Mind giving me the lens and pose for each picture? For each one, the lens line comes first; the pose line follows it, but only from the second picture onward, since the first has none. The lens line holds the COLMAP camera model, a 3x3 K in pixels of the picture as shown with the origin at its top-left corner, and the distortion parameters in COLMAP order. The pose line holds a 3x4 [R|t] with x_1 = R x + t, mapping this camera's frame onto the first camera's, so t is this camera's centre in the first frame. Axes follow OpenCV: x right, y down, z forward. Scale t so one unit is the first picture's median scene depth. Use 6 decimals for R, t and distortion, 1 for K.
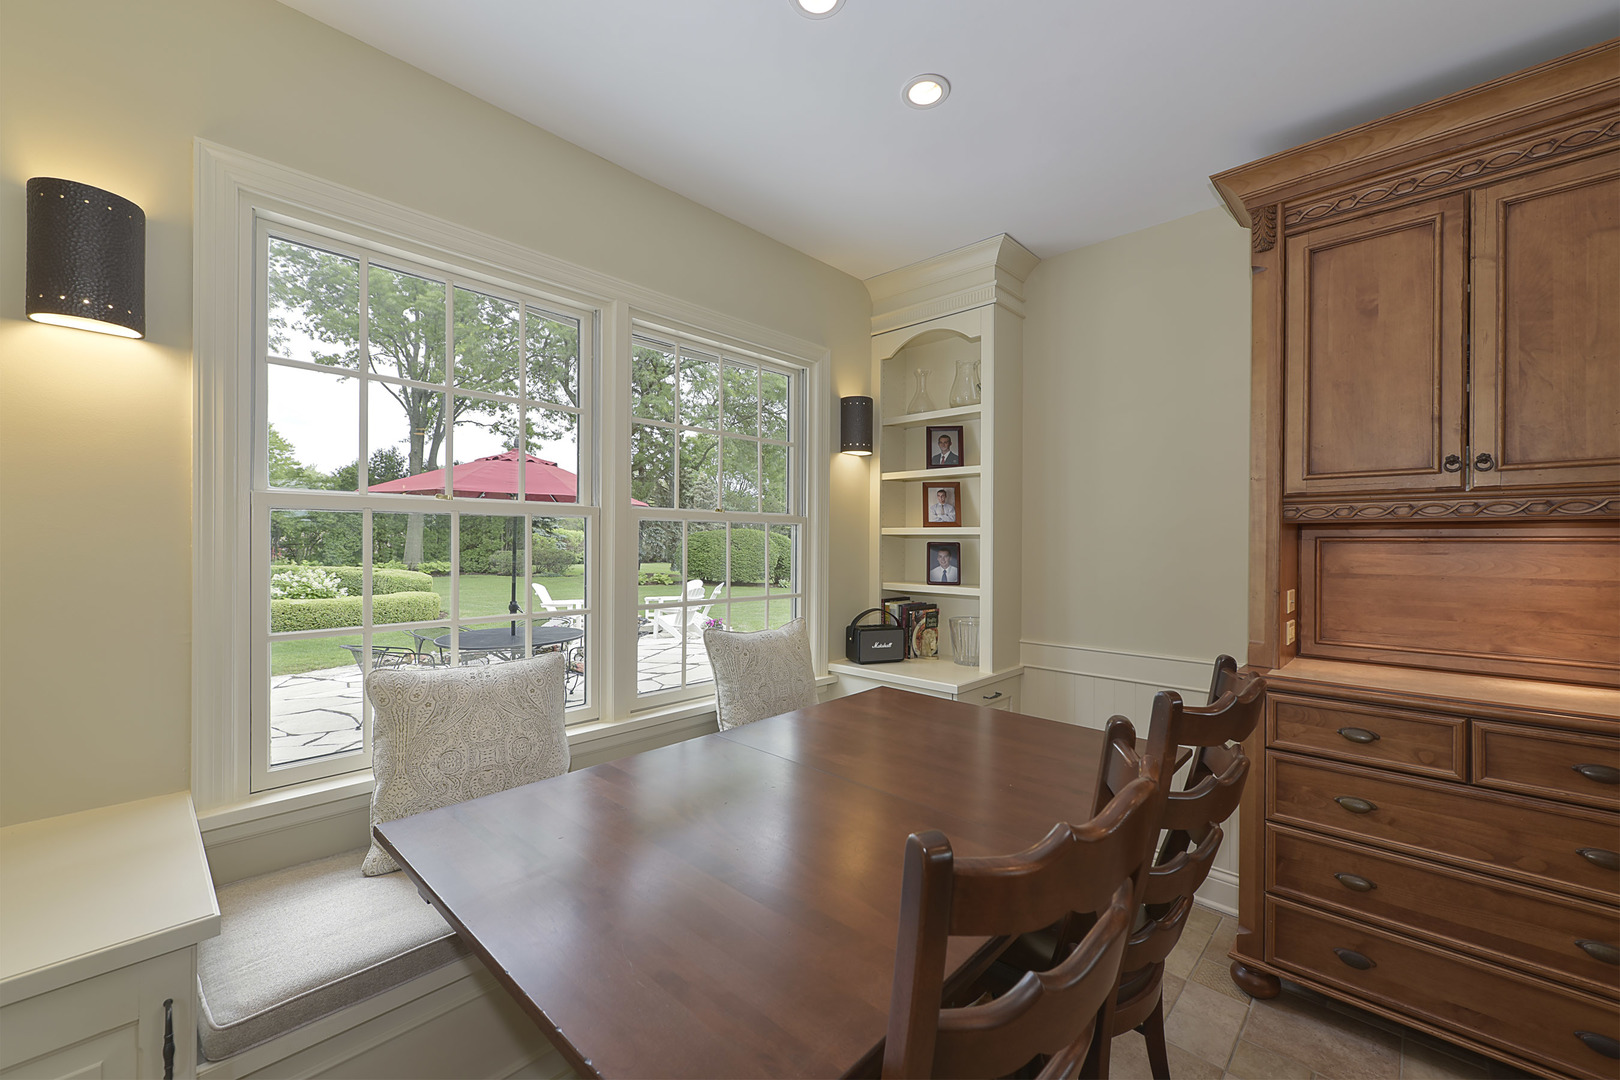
lens RADIAL K [[646.5, 0, 804.1], [0, 646.5, 537.6], [0, 0, 1]] dist [0.007613, -0.002036]
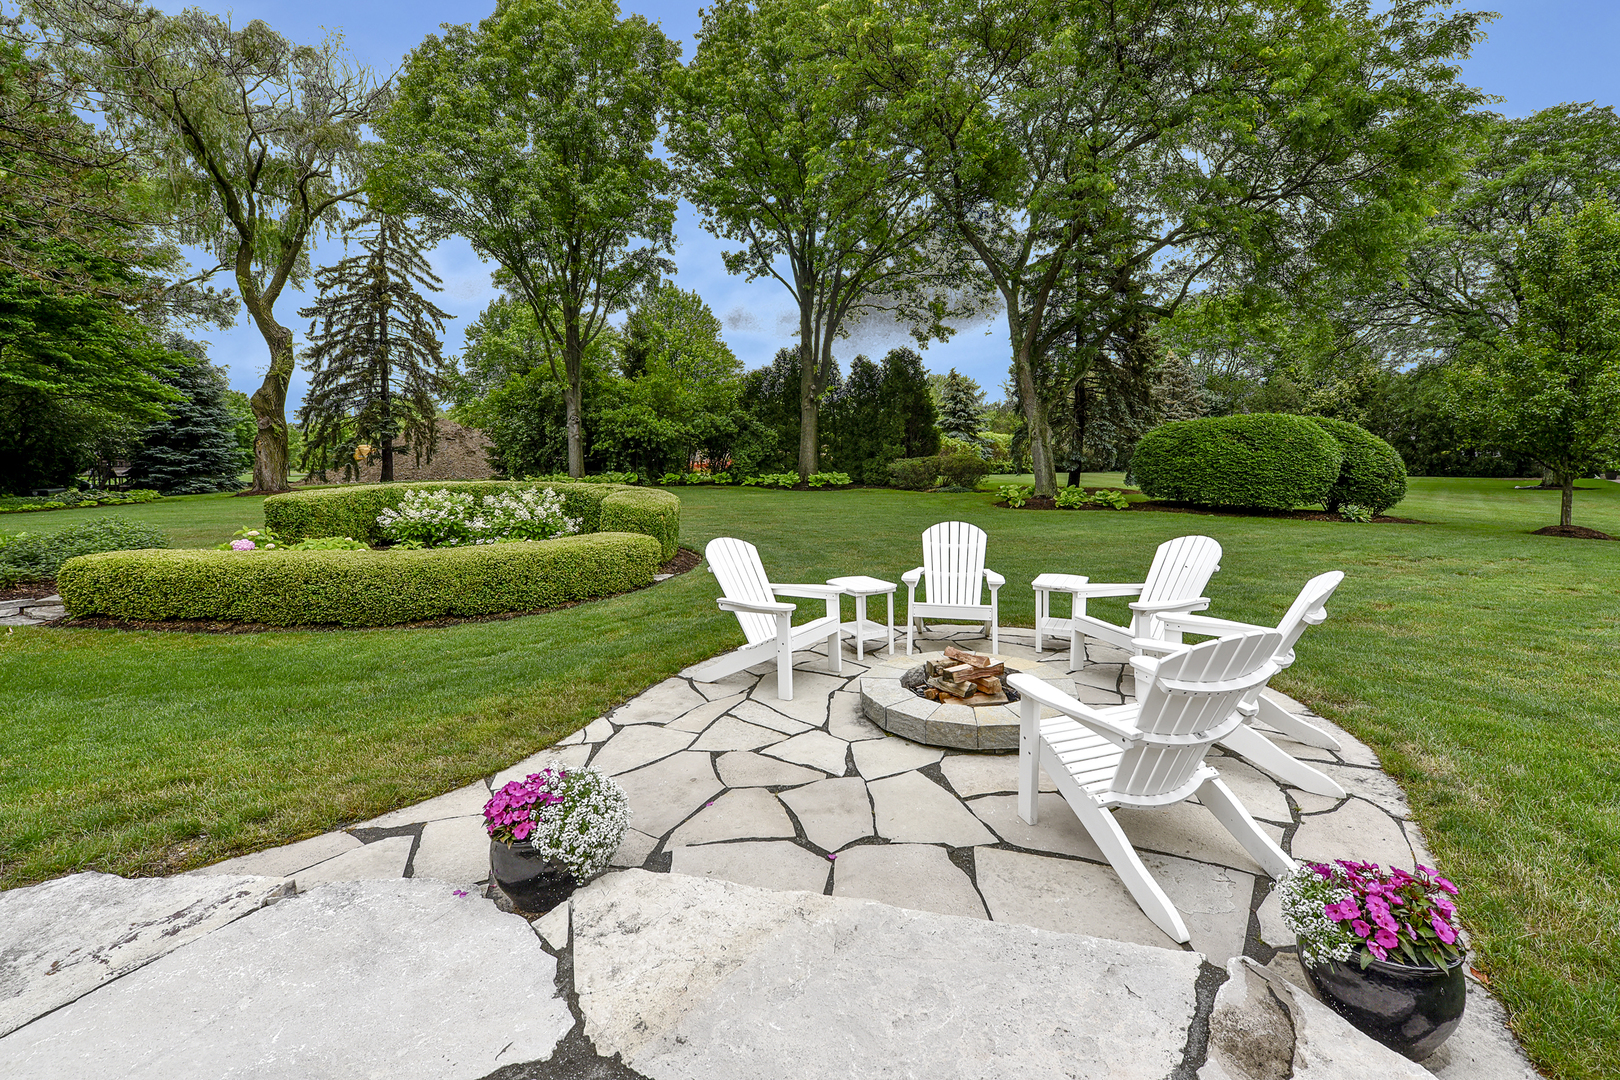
lens RADIAL K [[639.5, 0, 844.0], [0, 639.5, 476.3], [0, 0, 1]] dist [-0.010119, -0.001395]
pose [[0.811239, 0.002329, -0.584709, -0.061952], [0.025412, 0.998907, 0.039235, 0.009363], [0.584162, -0.046688, 0.810293, 0.324840]]
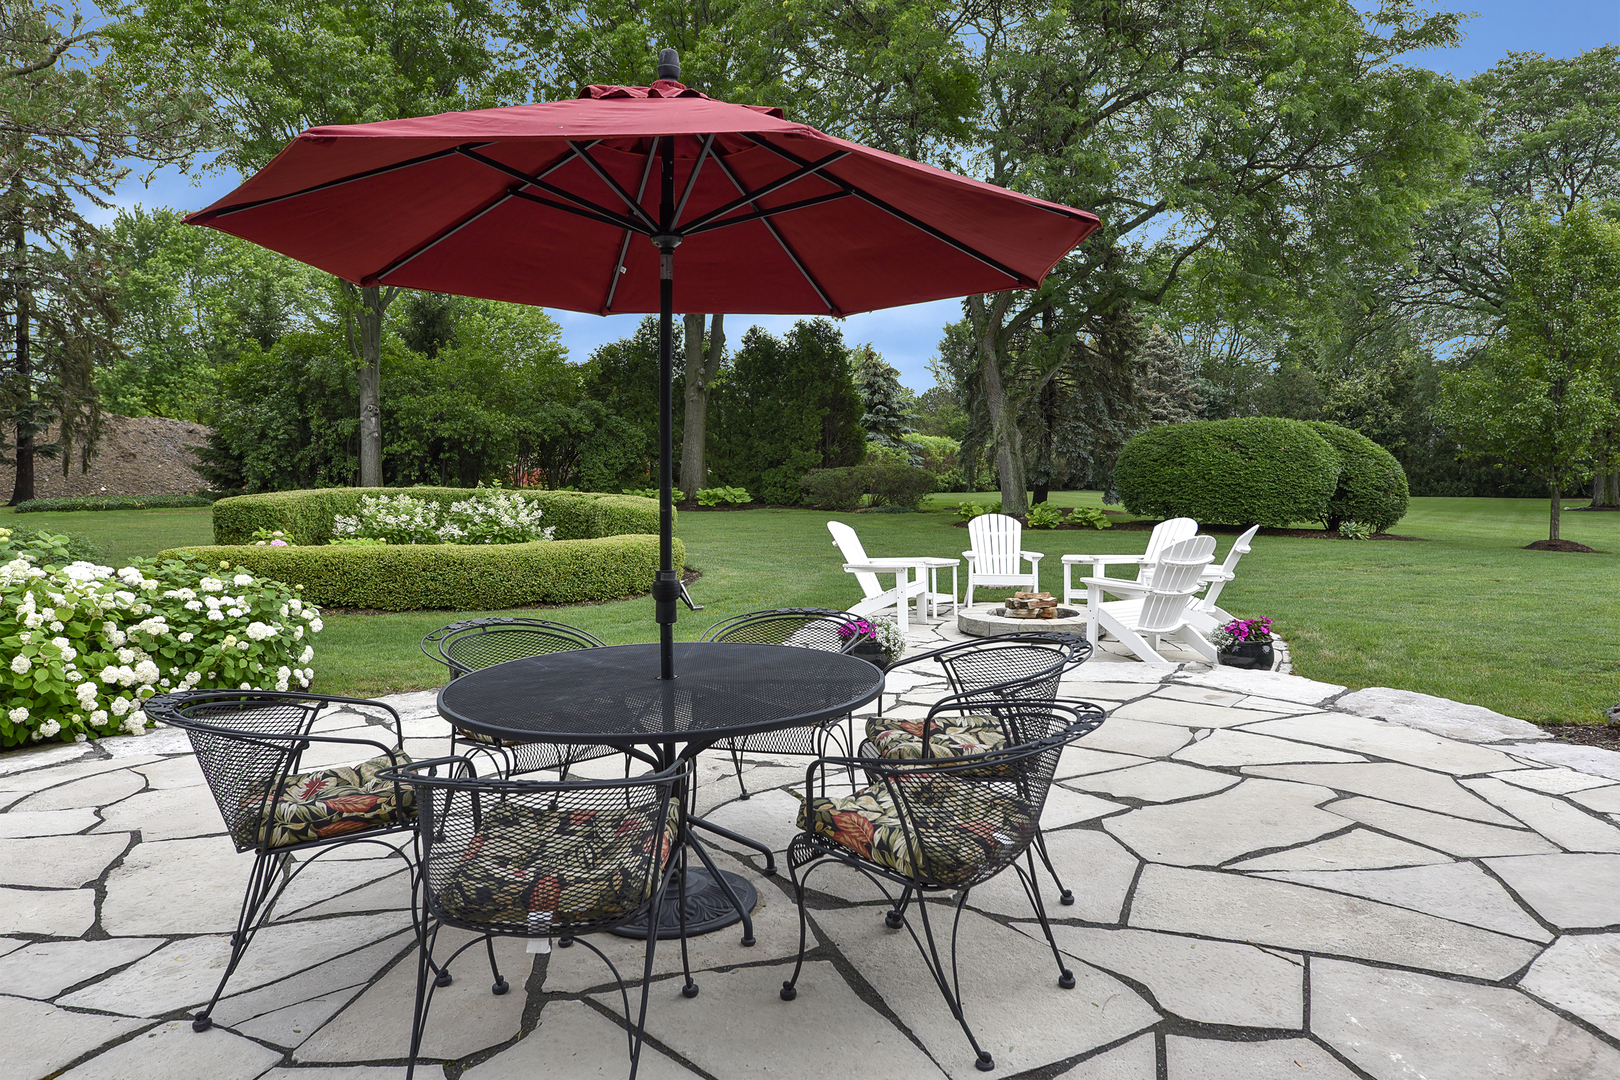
lens RADIAL K [[1050.2, 0, 810.2], [0, 1050.2, 483.3], [0, 0, 1]] dist [0.005068, 0.006235]
pose [[0.892415, -0.005128, -0.451186, -0.035086], [0.018080, 0.999539, 0.024402, 0.009964], [0.450853, -0.029934, 0.892096, 0.130374]]
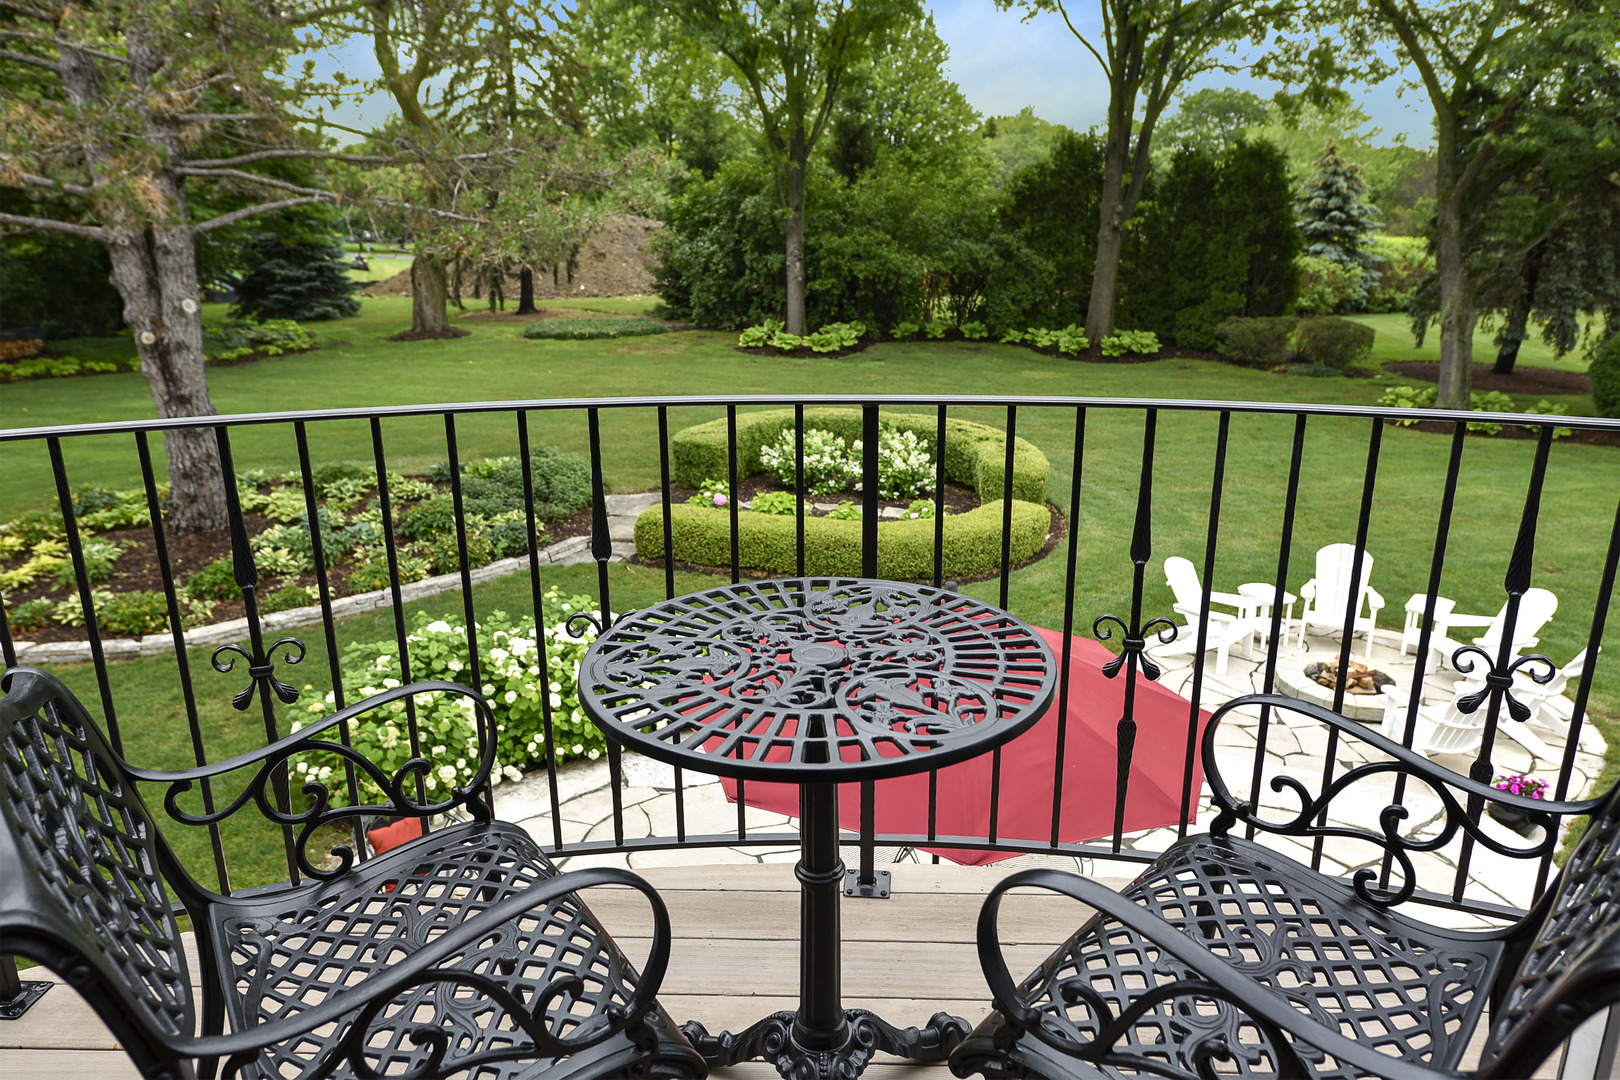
lens RADIAL K [[1098.5, 0, 840.6], [0, 1098.5, 524.4], [0, 0, 1]] dist [0.013454, -0.000681]
pose [[0.674465, 0.214802, -0.706369, 0.013057], [0.008370, 0.954456, 0.298235, -0.099420], [0.738259, -0.207062, 0.641949, 0.100497]]
